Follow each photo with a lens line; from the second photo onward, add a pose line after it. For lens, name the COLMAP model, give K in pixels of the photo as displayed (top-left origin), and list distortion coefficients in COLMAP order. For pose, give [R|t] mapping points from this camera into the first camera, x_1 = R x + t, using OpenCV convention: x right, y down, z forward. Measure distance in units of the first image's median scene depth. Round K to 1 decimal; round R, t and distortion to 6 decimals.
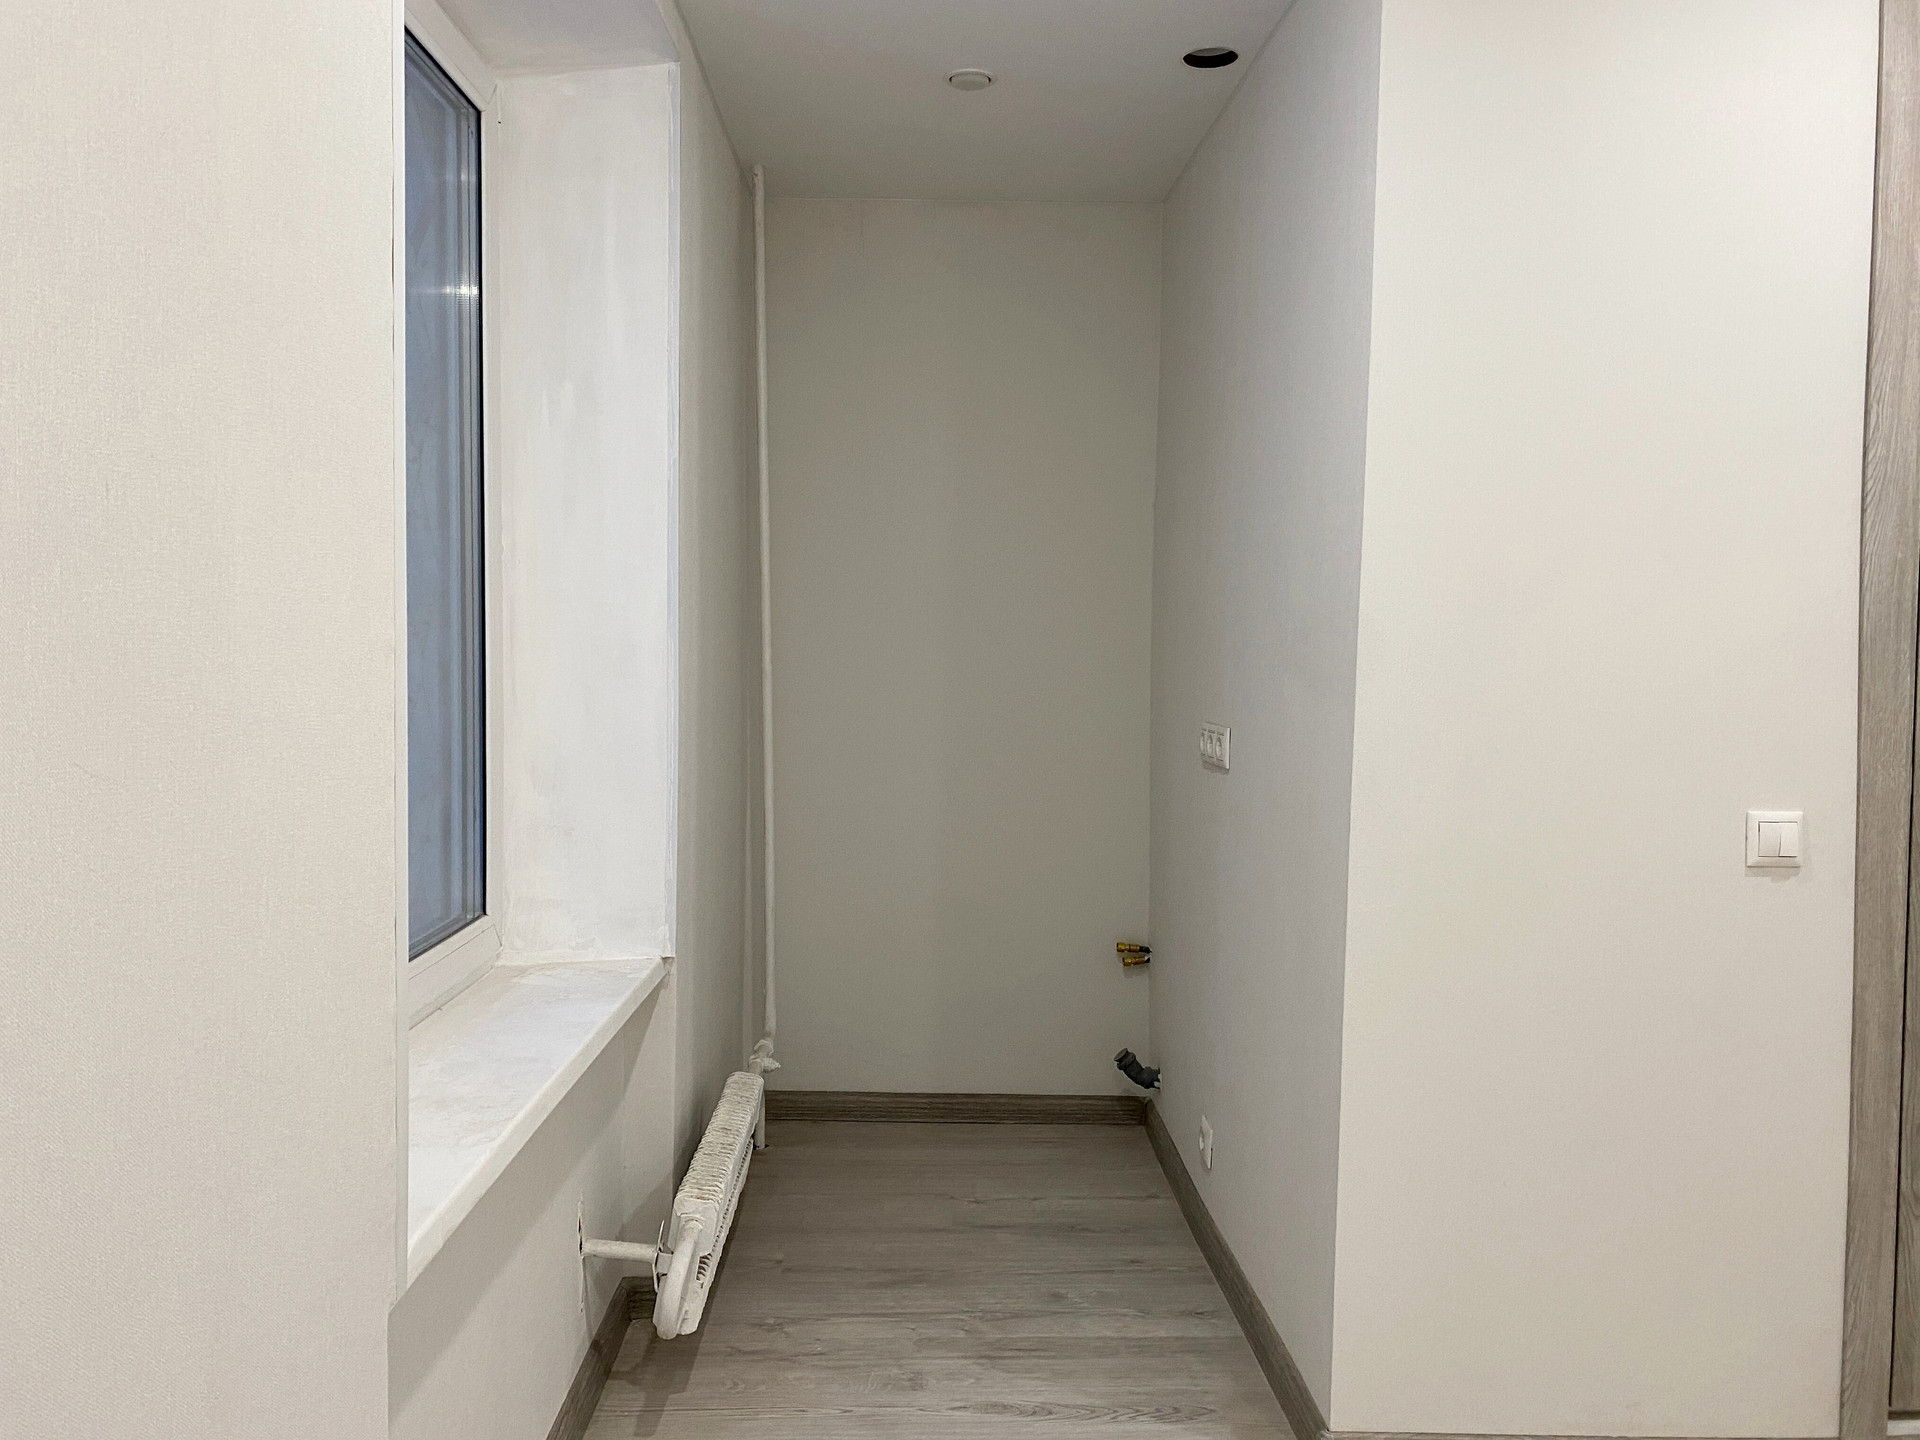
lens RADIAL K [[1453.8, 0, 960.0], [0, 1453.8, 720.0], [0, 0, 1]] dist [0.010535, 0.007044]
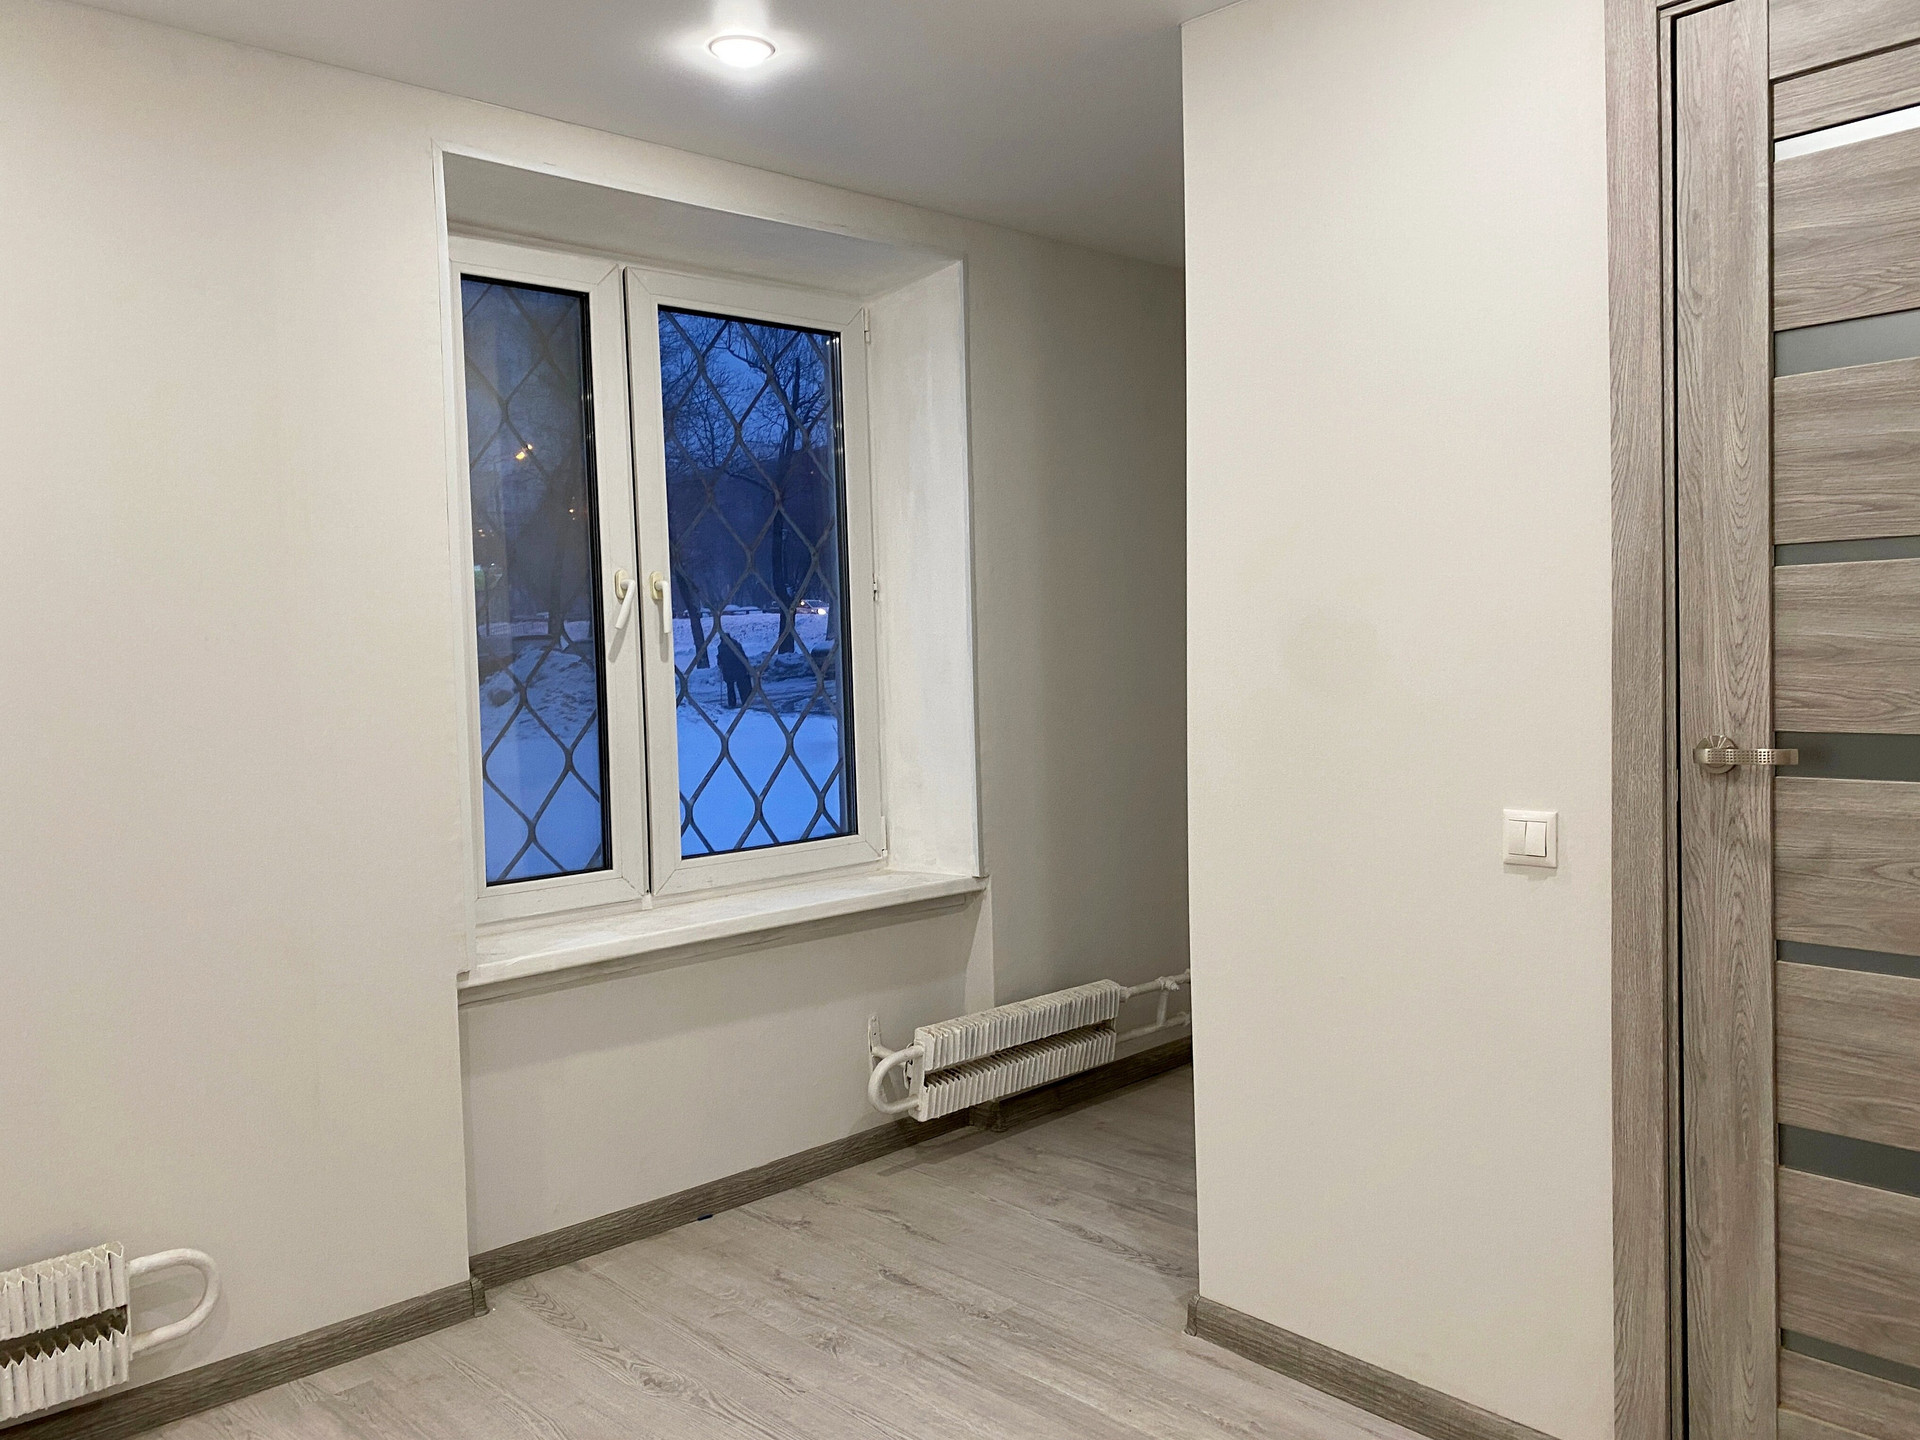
lens RADIAL K [[1480.8, 0, 955.2], [0, 1480.8, 702.4], [0, 0, 1]] dist [0.071468, -0.057004]
pose [[0.659574, -0.000114, -0.751640, 0.973986], [0.002490, 0.999995, 0.002033, -0.013973], [0.751635, -0.003213, 0.659571, 0.014537]]
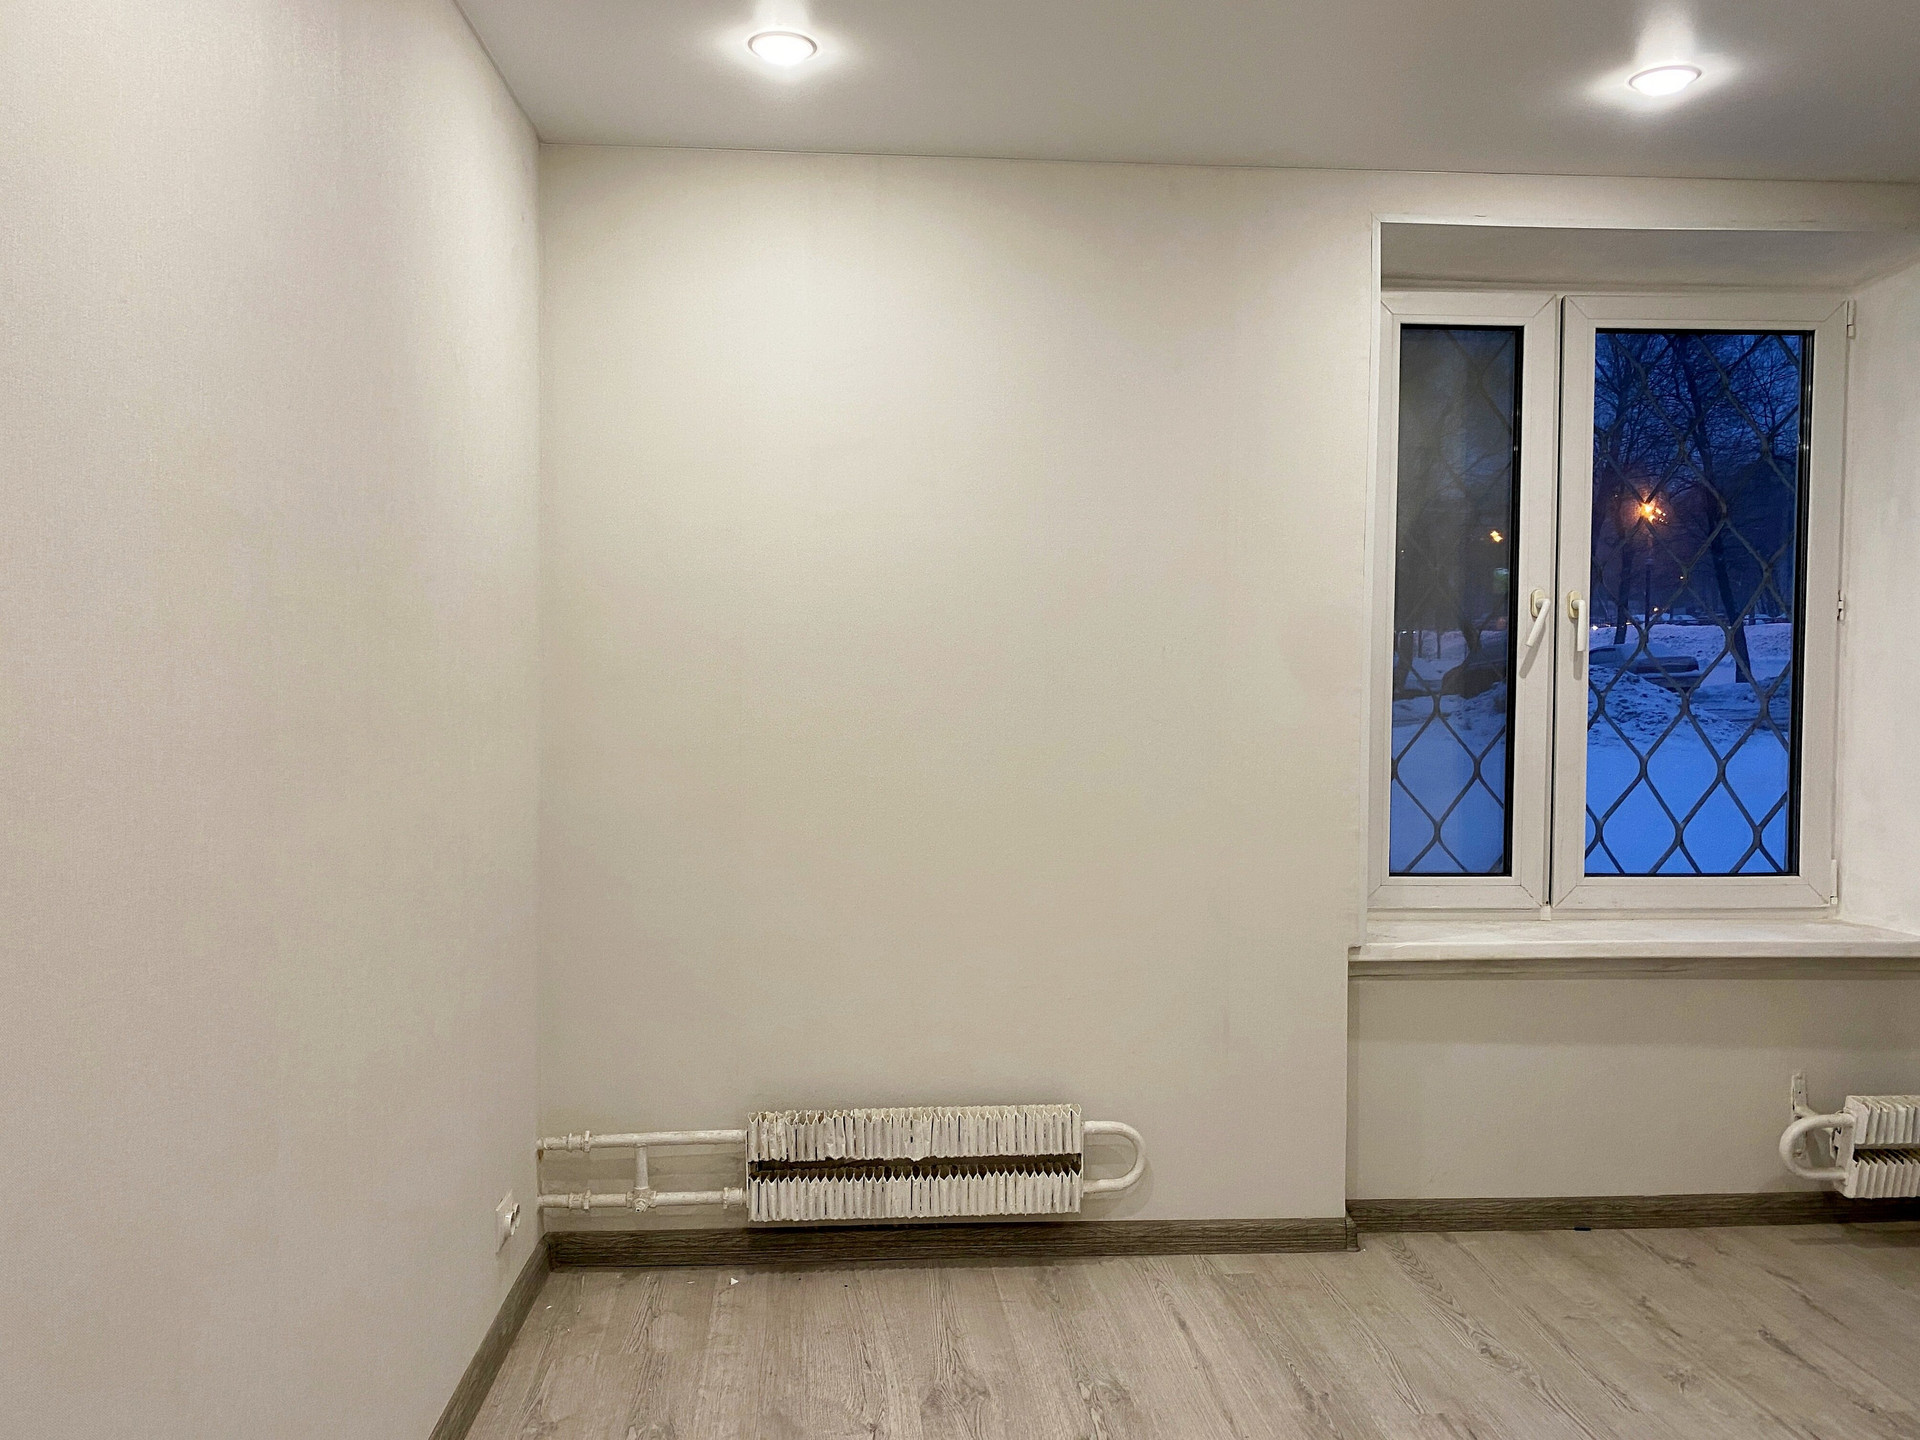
lens RADIAL K [[1480.8, 0, 955.2], [0, 1480.8, 702.4], [0, 0, 1]] dist [0.071468, -0.057004]
pose [[0.056669, 0.020010, -0.998192, 1.149918], [-0.050228, 0.998590, 0.017166, -0.023648], [0.997129, 0.049164, 0.057595, 0.061359]]
